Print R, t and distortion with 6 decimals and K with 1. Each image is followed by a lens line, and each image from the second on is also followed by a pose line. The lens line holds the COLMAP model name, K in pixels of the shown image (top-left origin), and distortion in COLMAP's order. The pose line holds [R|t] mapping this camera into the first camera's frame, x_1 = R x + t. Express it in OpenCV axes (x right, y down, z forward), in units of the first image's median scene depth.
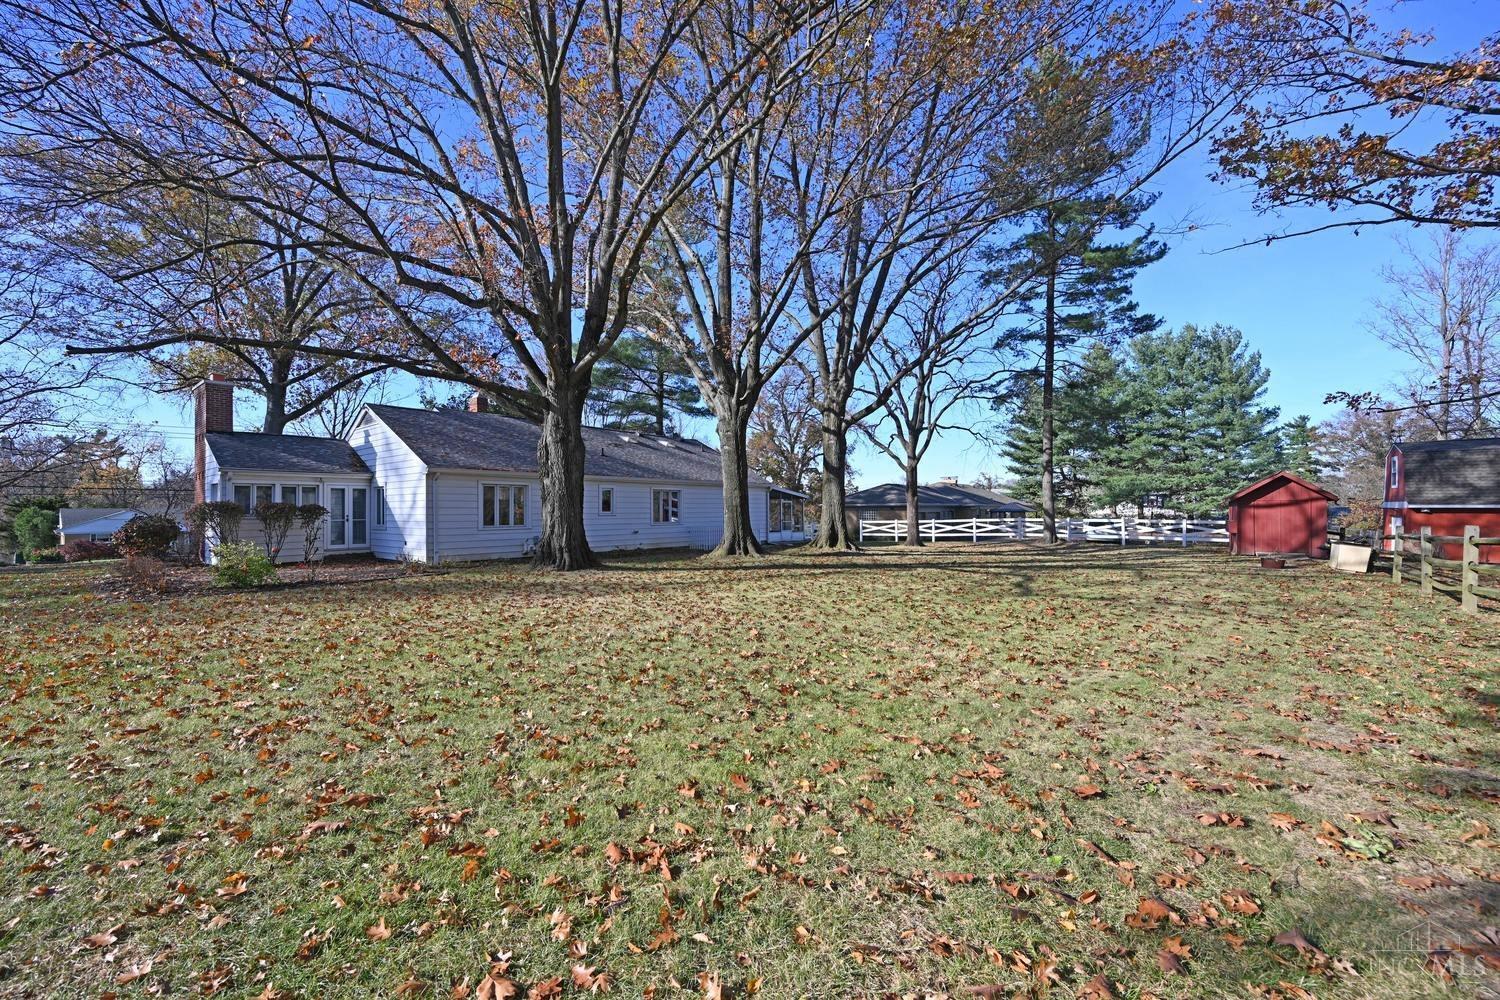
lens RADIAL K [[591.4, 0, 755.1], [0, 591.4, 508.9], [0, 0, 1]] dist [0.003720, 0.000769]
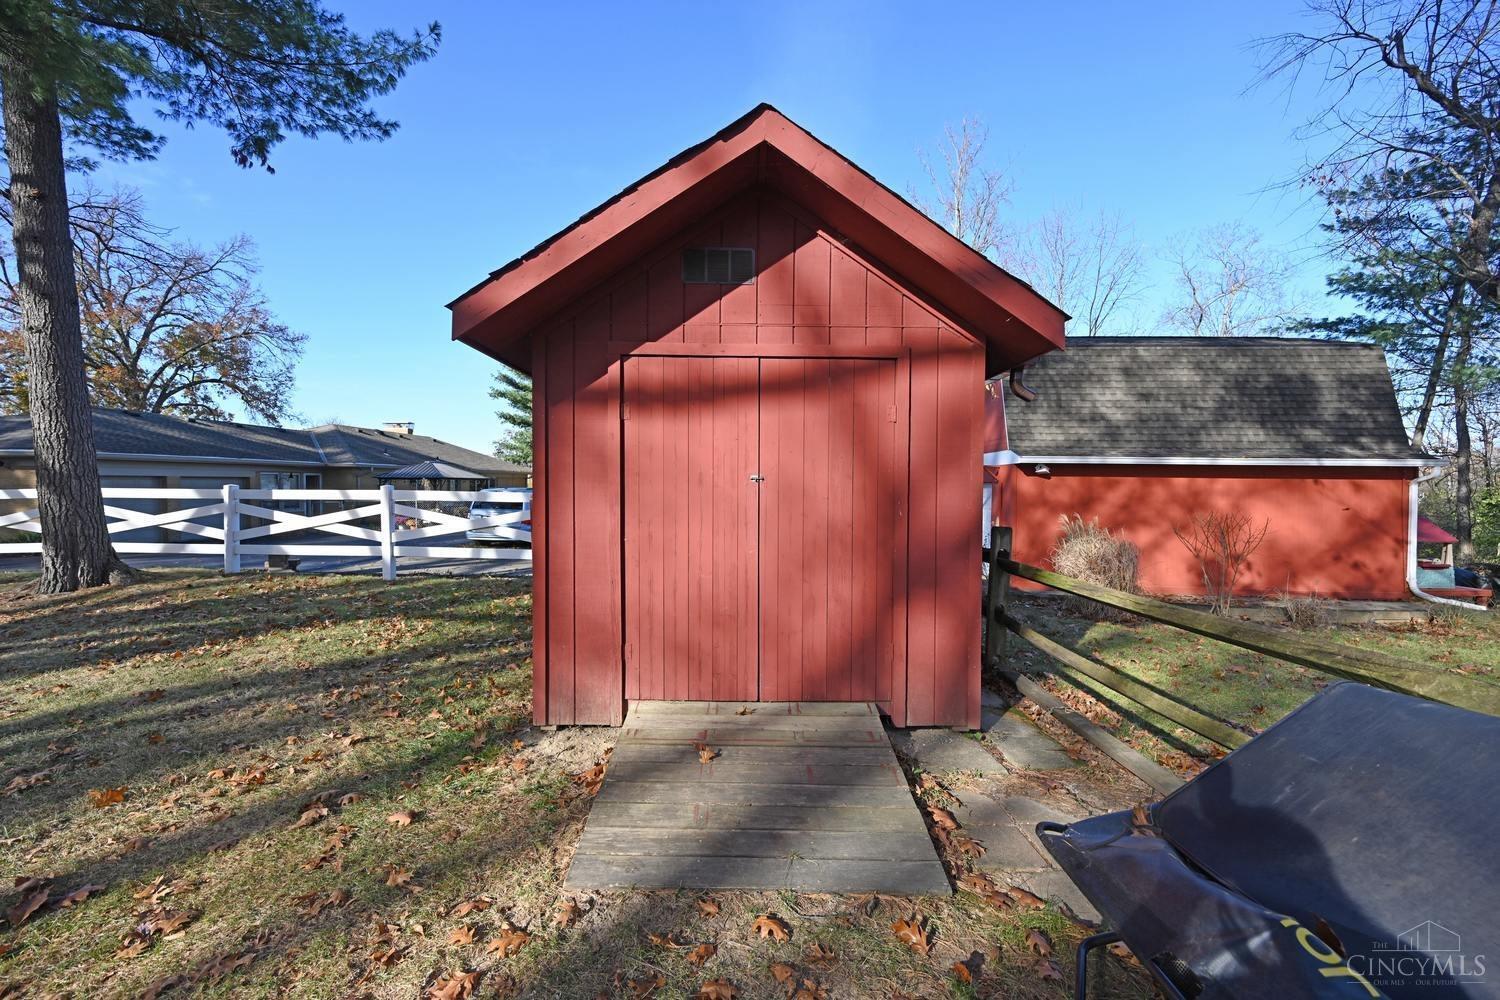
lens RADIAL K [[591.4, 0, 747.6], [0, 591.4, 496.2], [0, 0, 1]] dist [0.003720, 0.000769]
pose [[0.817374, -0.005348, 0.576082, 0.578589], [-0.007971, 0.999756, 0.020591, 0.012419], [-0.576052, -0.021422, 0.817132, 0.636817]]
